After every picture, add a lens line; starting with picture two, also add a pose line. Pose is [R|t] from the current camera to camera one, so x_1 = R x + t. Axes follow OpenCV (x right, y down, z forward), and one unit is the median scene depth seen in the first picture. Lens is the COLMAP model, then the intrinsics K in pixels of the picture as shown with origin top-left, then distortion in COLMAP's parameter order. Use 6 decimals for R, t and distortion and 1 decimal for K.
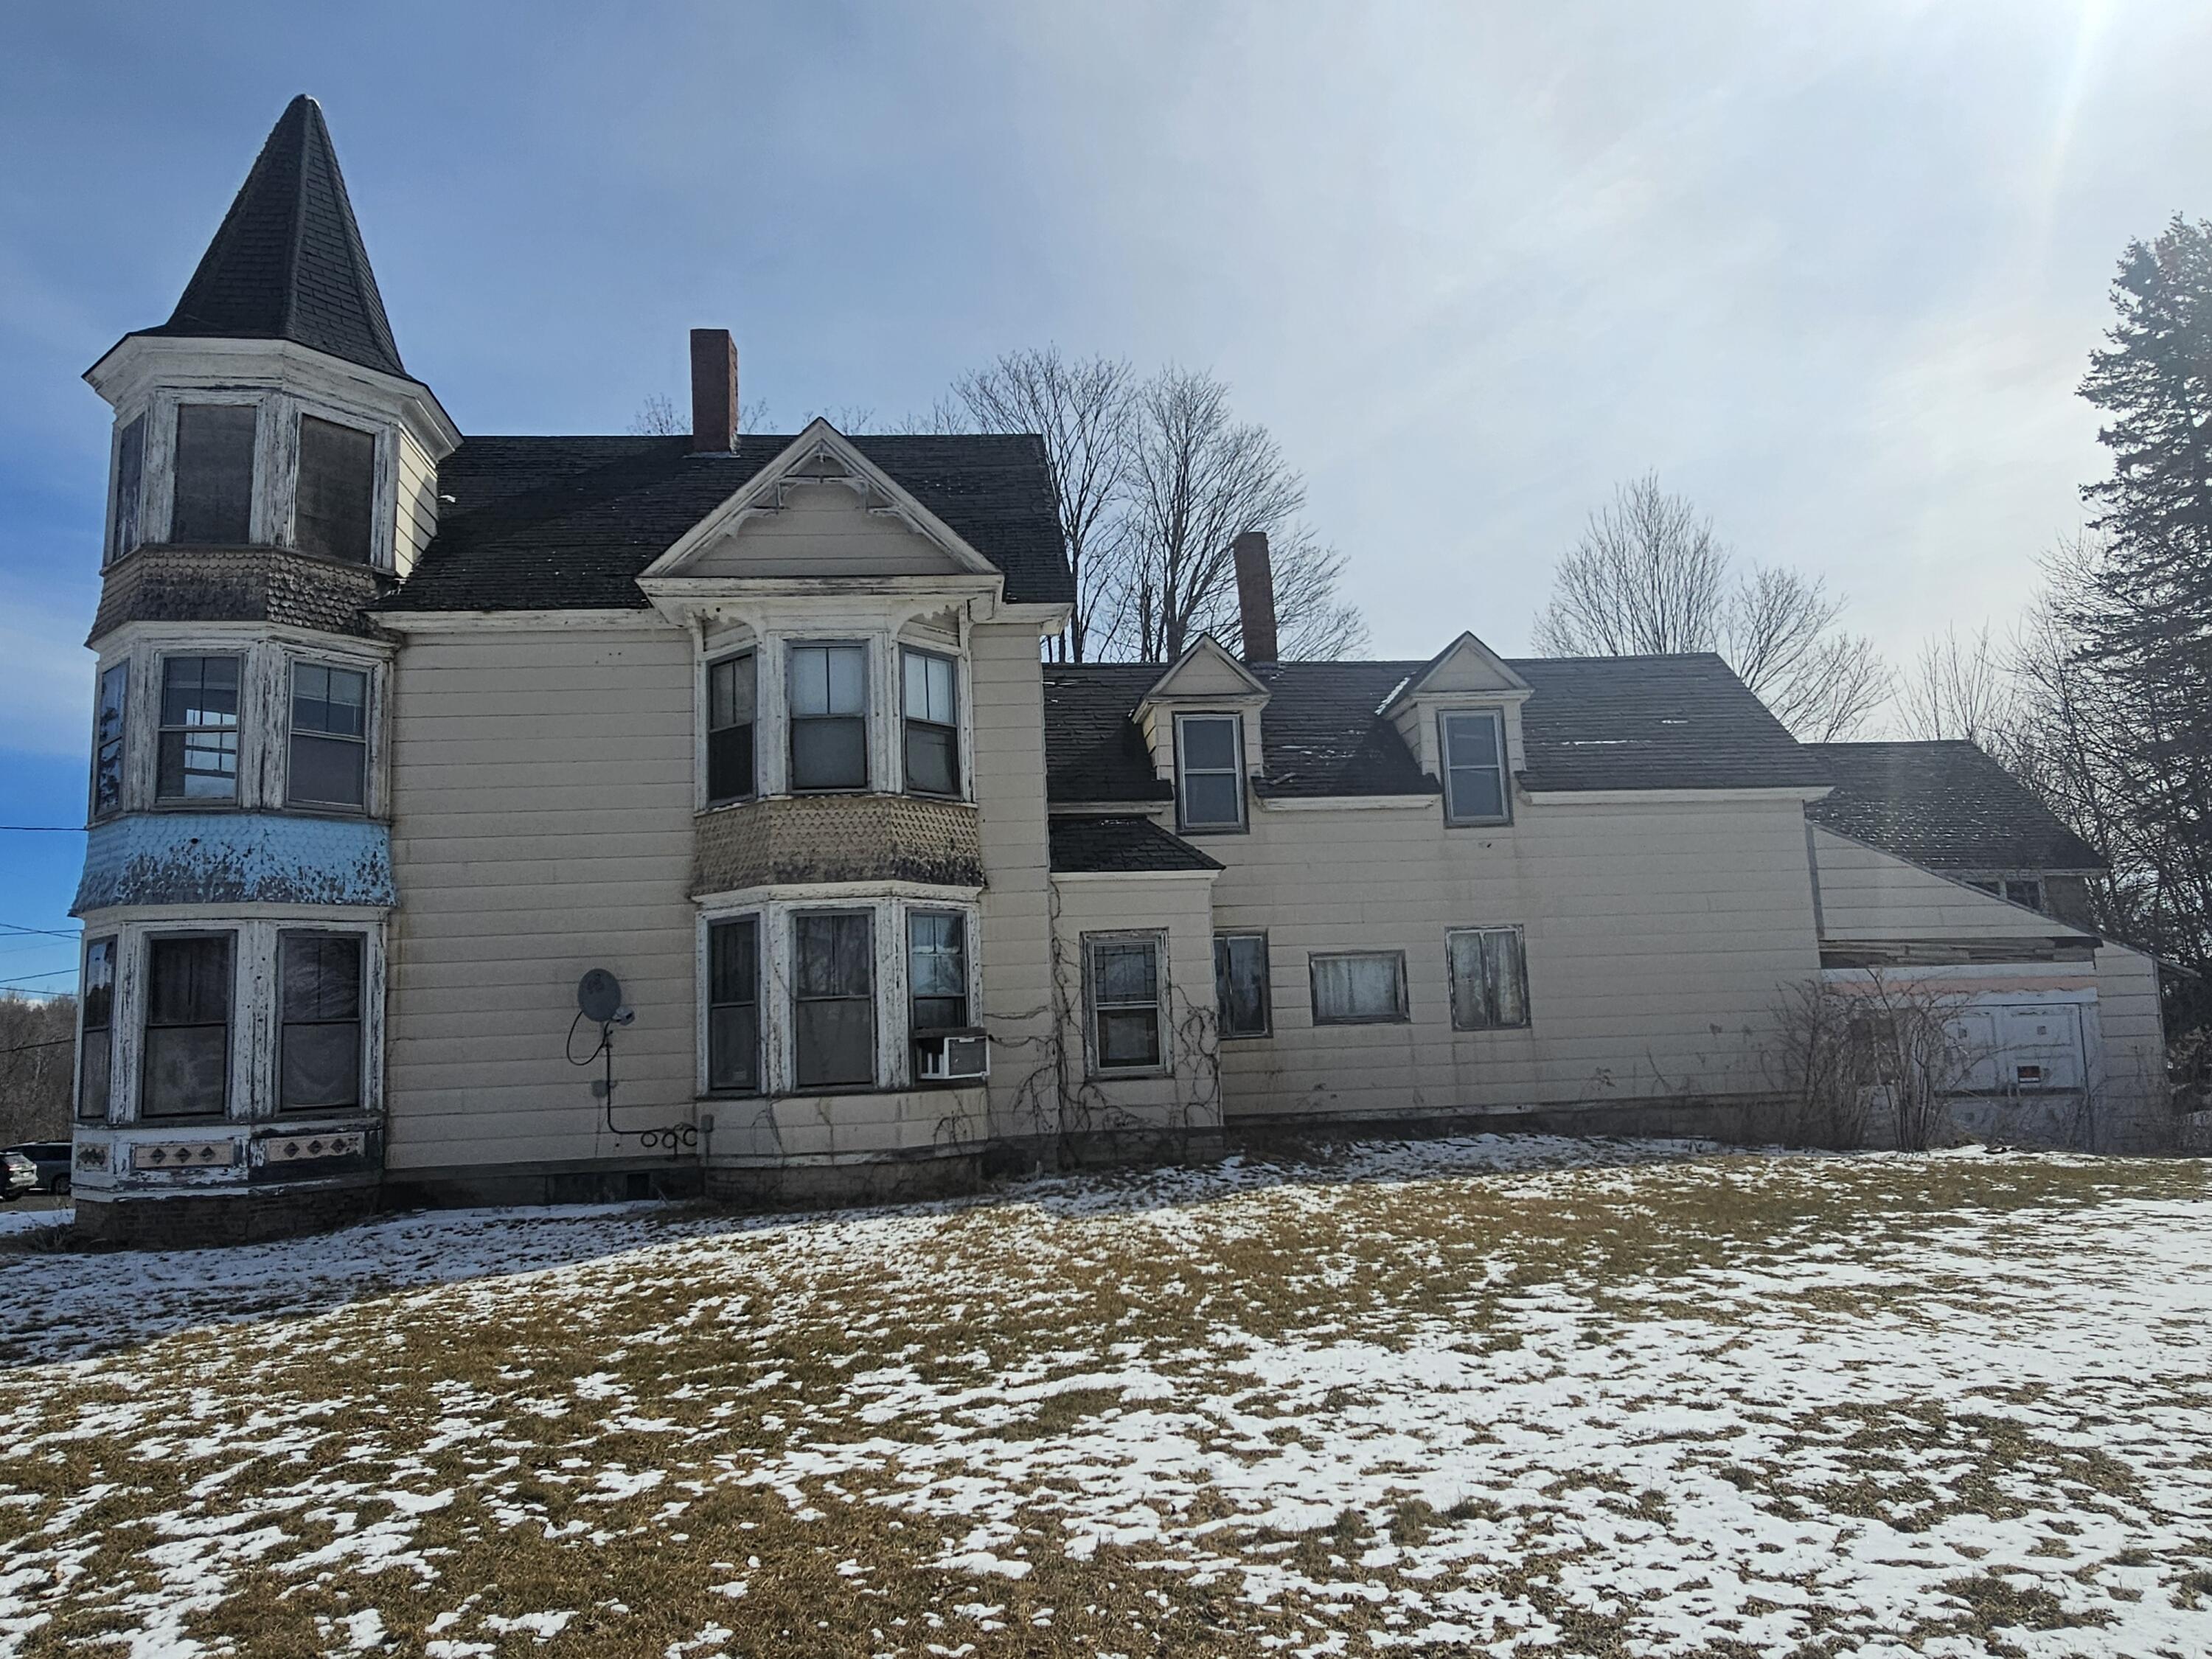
lens RADIAL K [[1455.1, 0, 1116.1], [0, 1455.1, 820.1], [0, 0, 1]] dist [-0.002072, -0.005877]
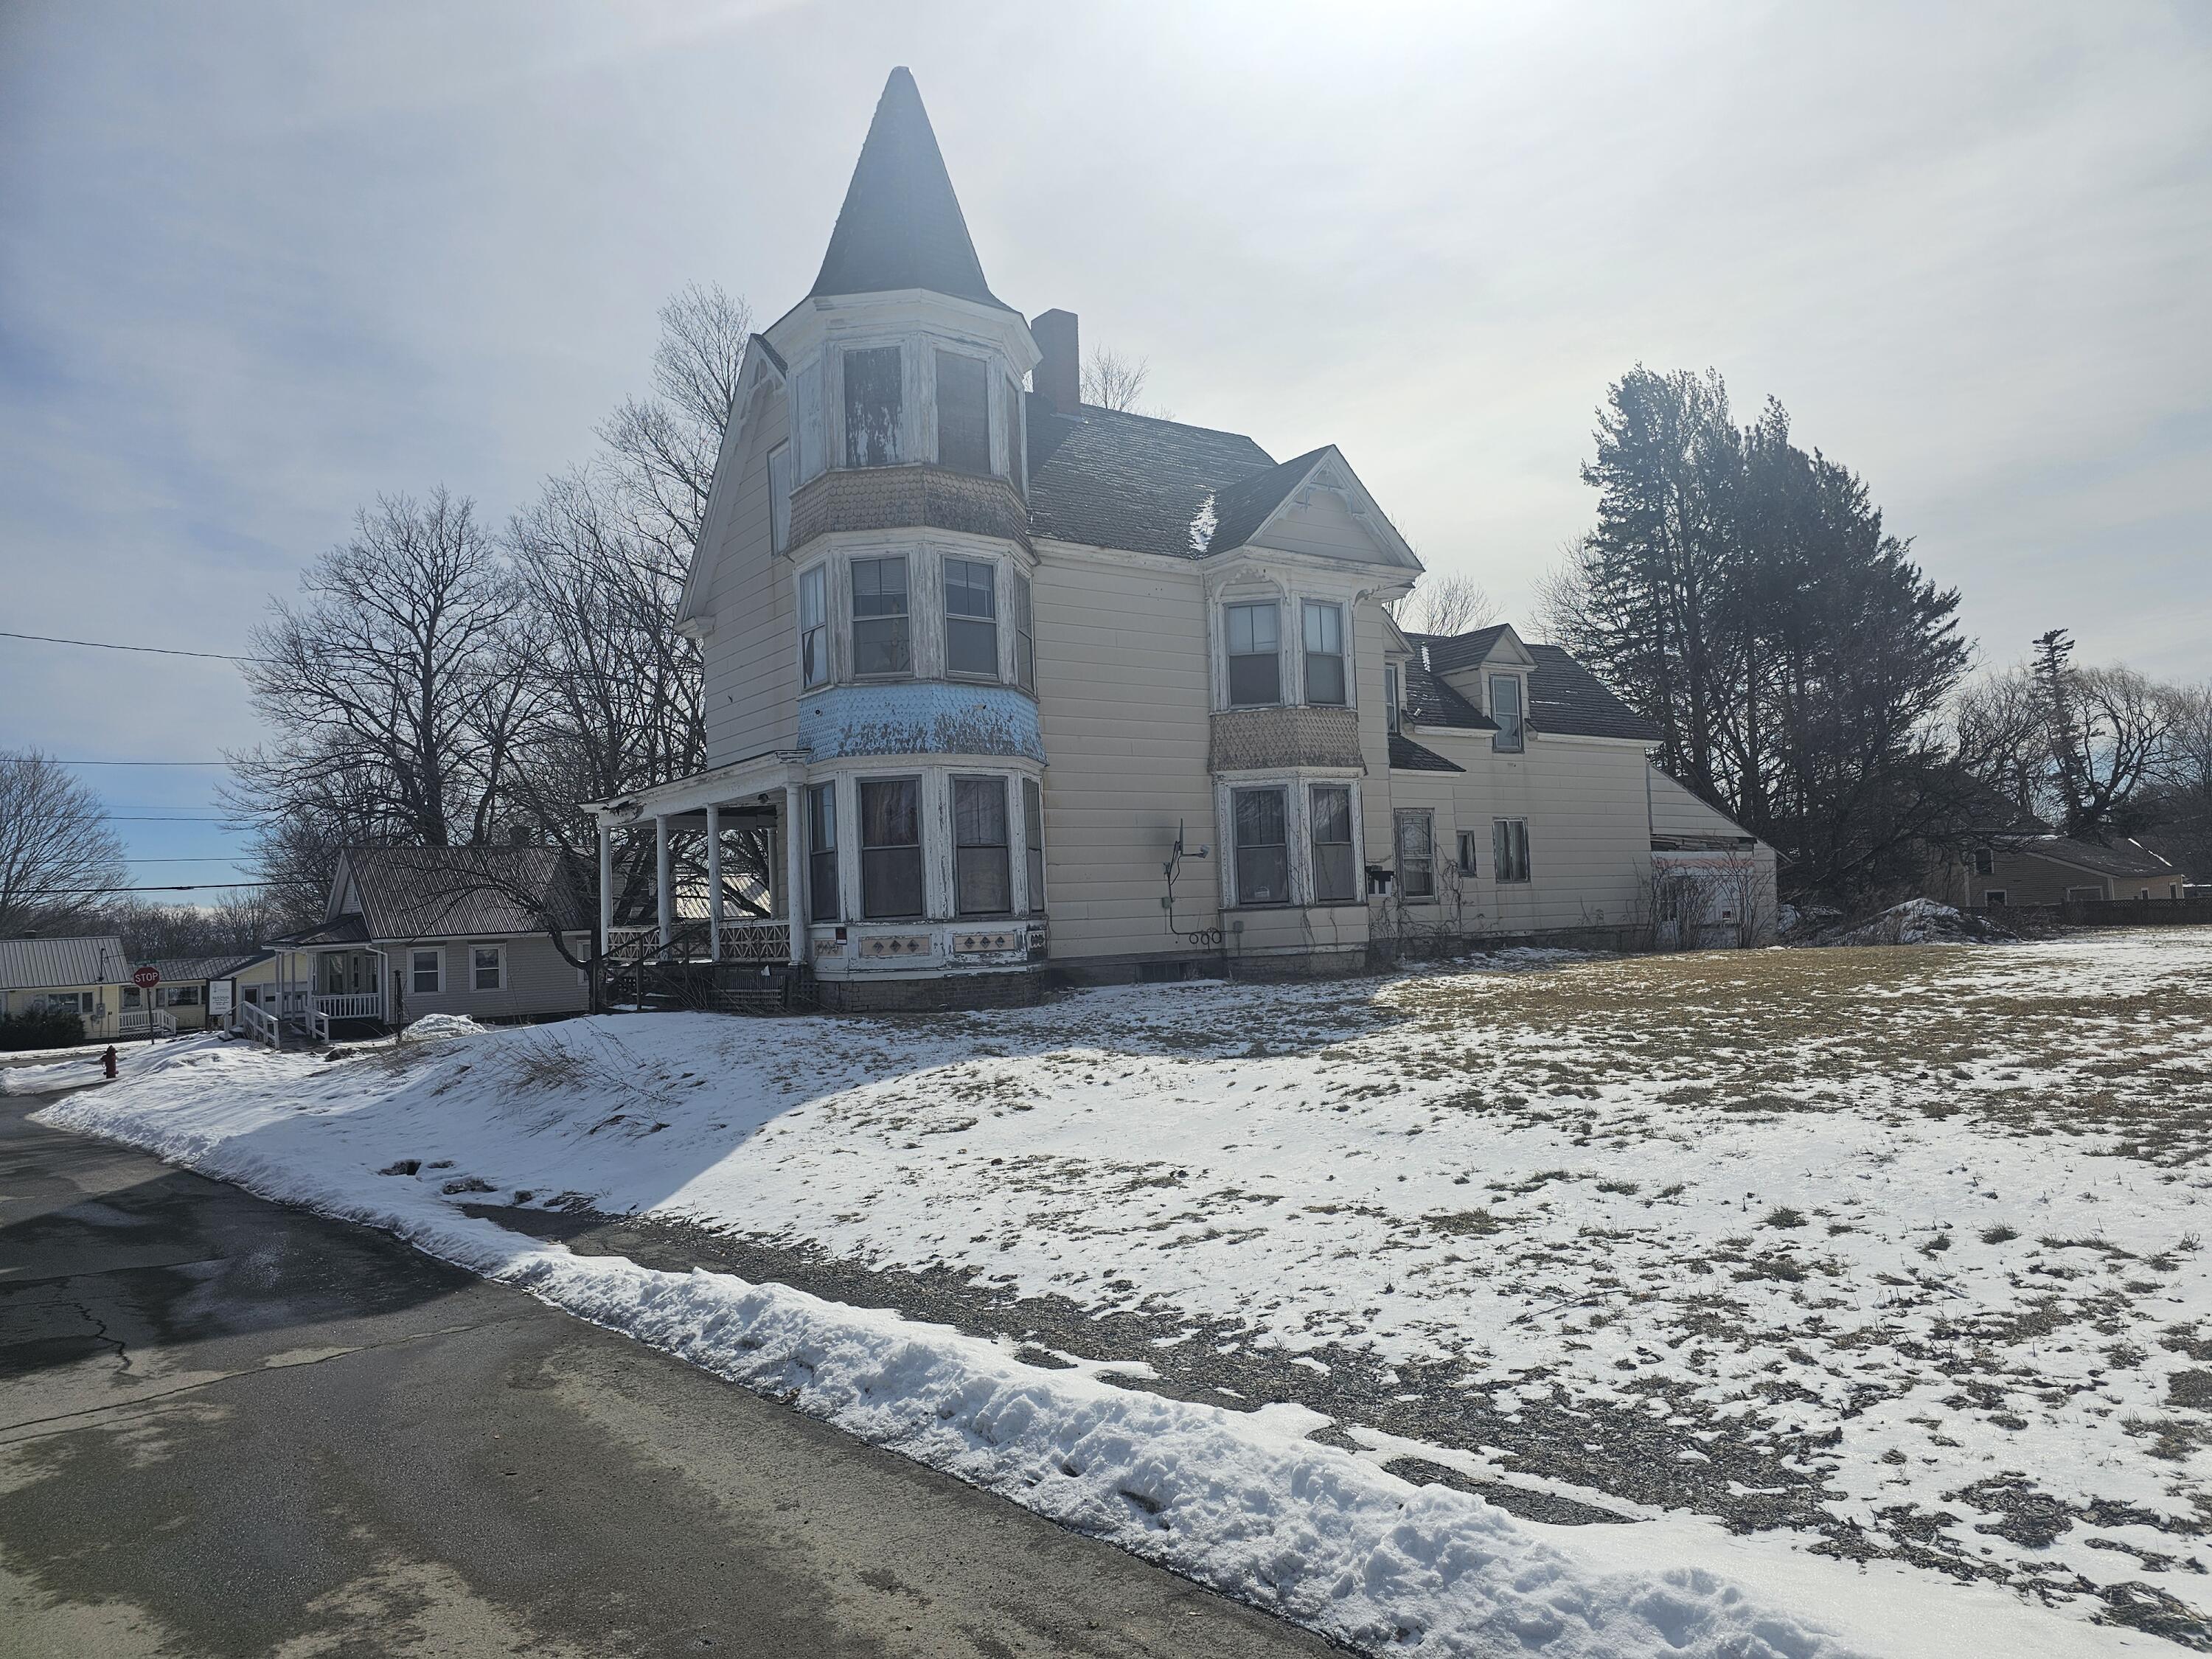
lens RADIAL K [[1468.6, 0, 1132.3], [0, 1468.6, 846.6], [0, 0, 1]] dist [0.061108, -0.047204]
pose [[0.867657, 0.031252, 0.496180, -1.110590], [-0.070043, 0.995752, 0.059766, 0.048697], [-0.492204, -0.086610, 0.866160, -0.212334]]
